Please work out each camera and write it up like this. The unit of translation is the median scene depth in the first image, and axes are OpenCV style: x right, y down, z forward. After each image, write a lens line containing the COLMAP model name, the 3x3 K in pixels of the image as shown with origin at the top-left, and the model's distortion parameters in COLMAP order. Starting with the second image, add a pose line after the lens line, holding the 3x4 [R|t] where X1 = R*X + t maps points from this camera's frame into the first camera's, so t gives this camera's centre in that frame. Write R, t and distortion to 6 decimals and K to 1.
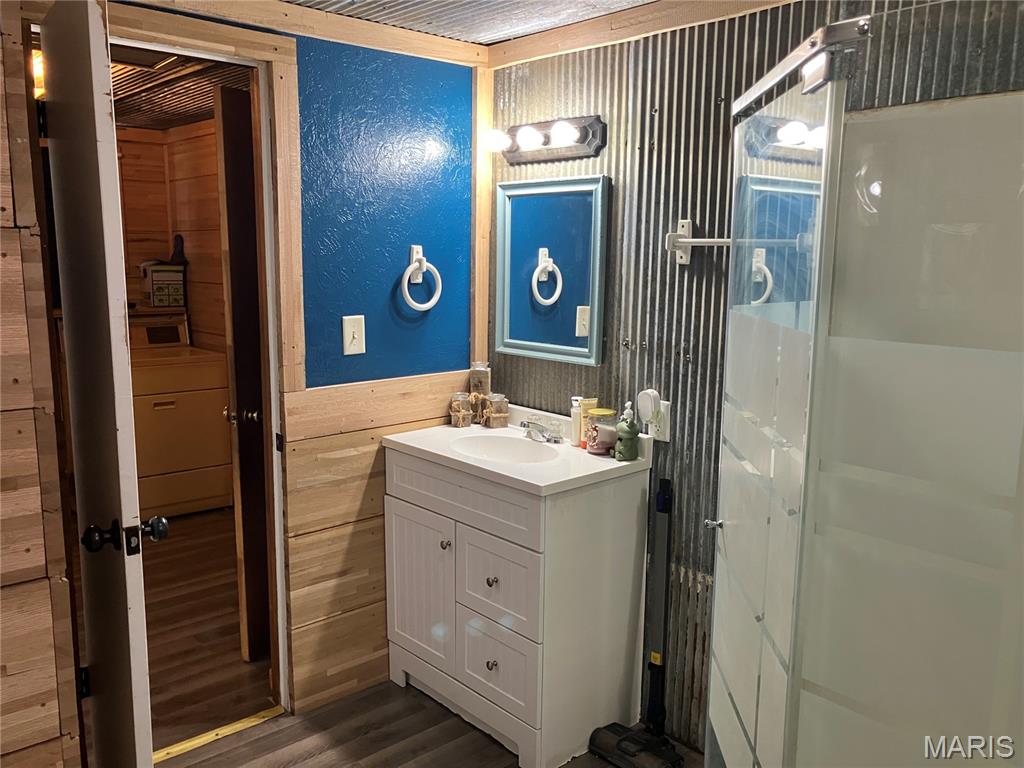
lens RADIAL K [[851.8, 0, 510.3], [0, 851.8, 386.8], [0, 0, 1]] dist [0.029201, -0.025023]
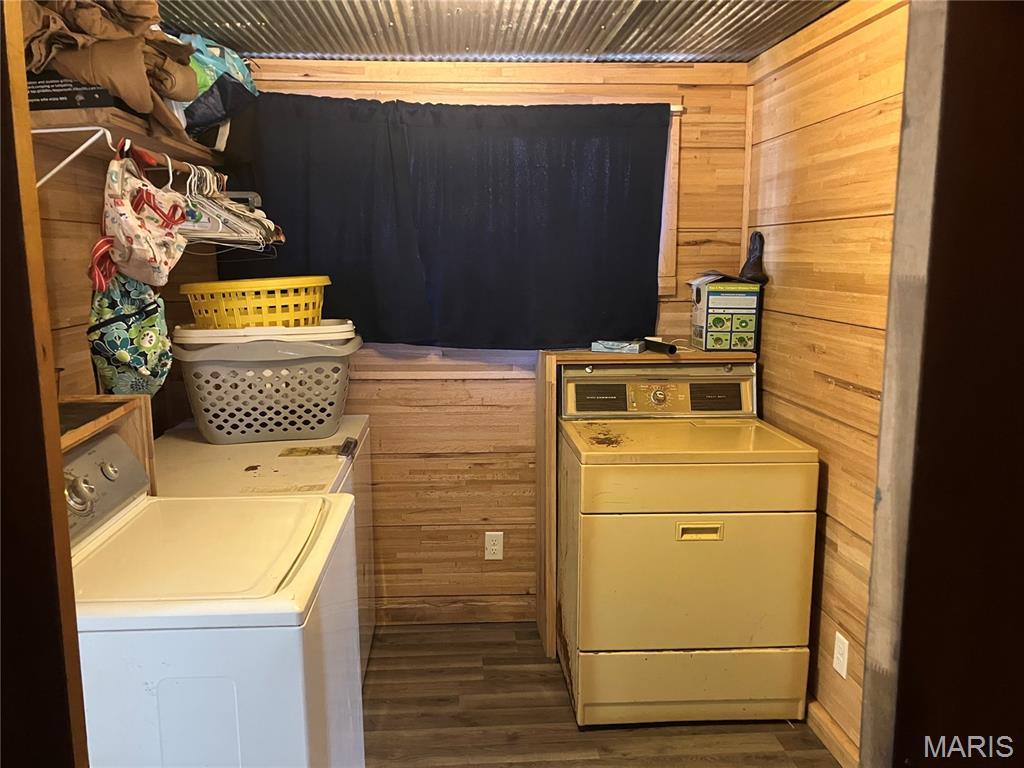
lens RADIAL K [[851.8, 0, 508.8], [0, 851.8, 383.8], [0, 0, 1]] dist [0.029201, -0.025023]
pose [[0.797584, 0.083944, -0.597338, -0.159648], [-0.089840, 0.995756, 0.019977, -0.067897], [0.596480, 0.037732, 0.801741, 0.419664]]
